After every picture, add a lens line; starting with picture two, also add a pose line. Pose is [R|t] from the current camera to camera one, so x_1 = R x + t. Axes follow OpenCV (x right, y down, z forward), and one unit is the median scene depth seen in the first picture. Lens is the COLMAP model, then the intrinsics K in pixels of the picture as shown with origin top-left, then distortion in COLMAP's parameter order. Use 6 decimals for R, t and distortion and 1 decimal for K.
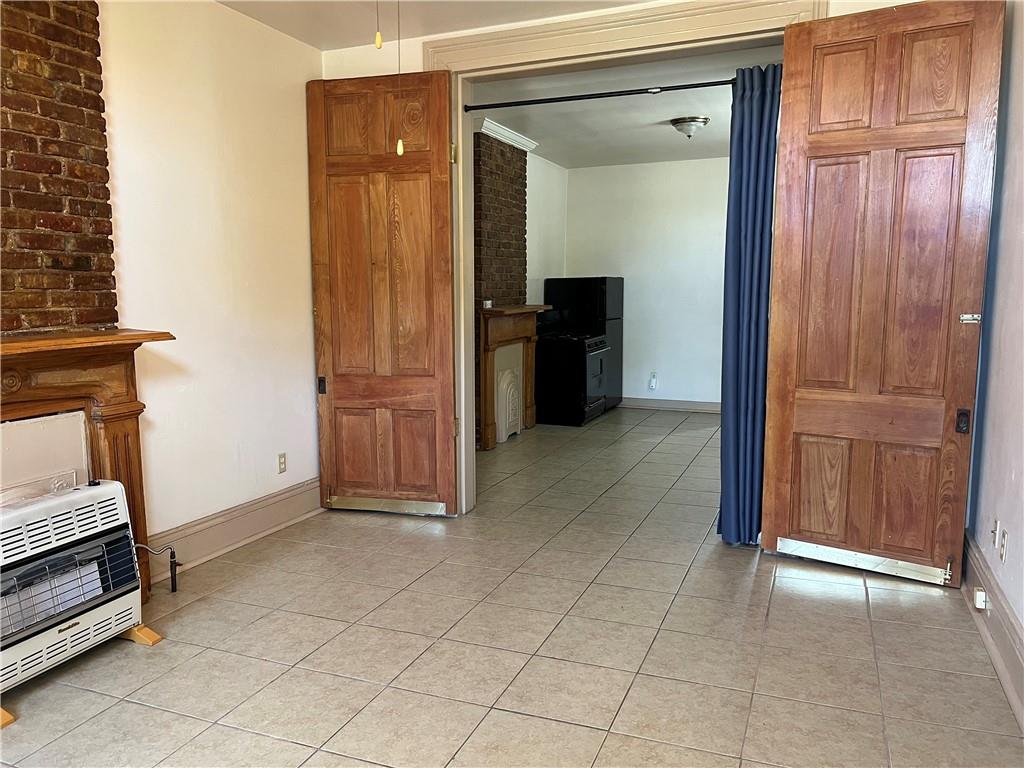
lens RADIAL K [[773.5, 0, 512.4], [0, 773.5, 388.2], [0, 0, 1]] dist [0.101435, -0.133244]
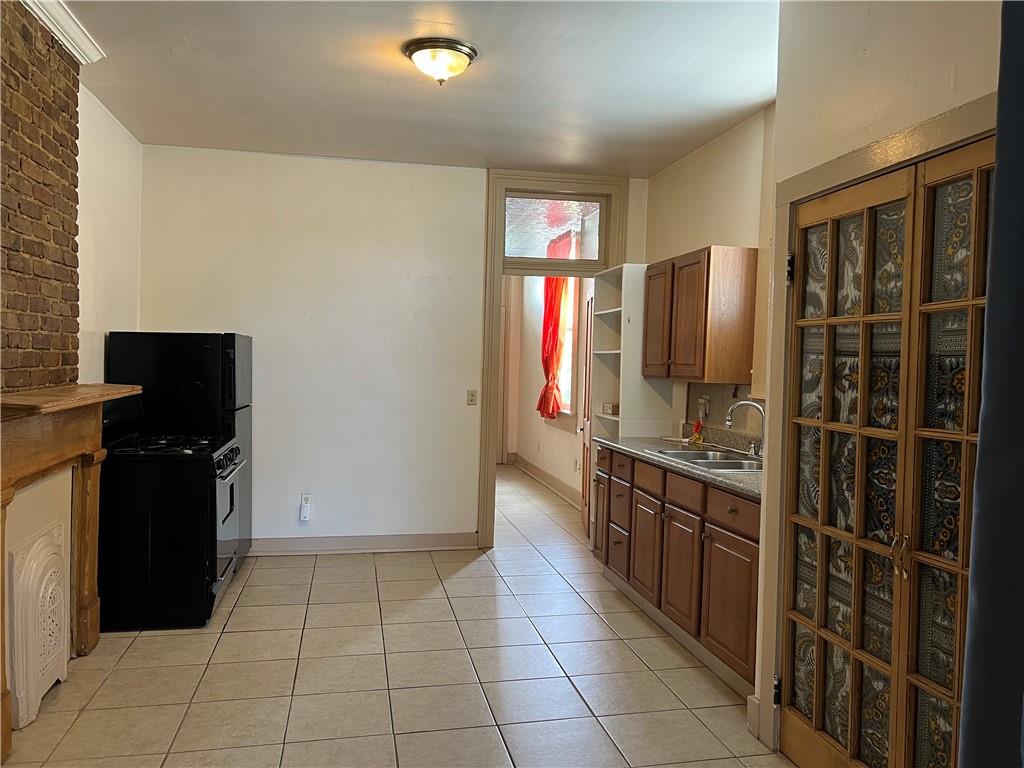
lens RADIAL K [[773.5, 0, 512.4], [0, 773.5, 388.2], [0, 0, 1]] dist [0.101435, -0.133244]
pose [[0.830533, -0.000476, 0.556969, -0.028628], [0.050116, 0.996007, -0.073879, -0.057306], [-0.554710, 0.089272, 0.827241, 0.464085]]
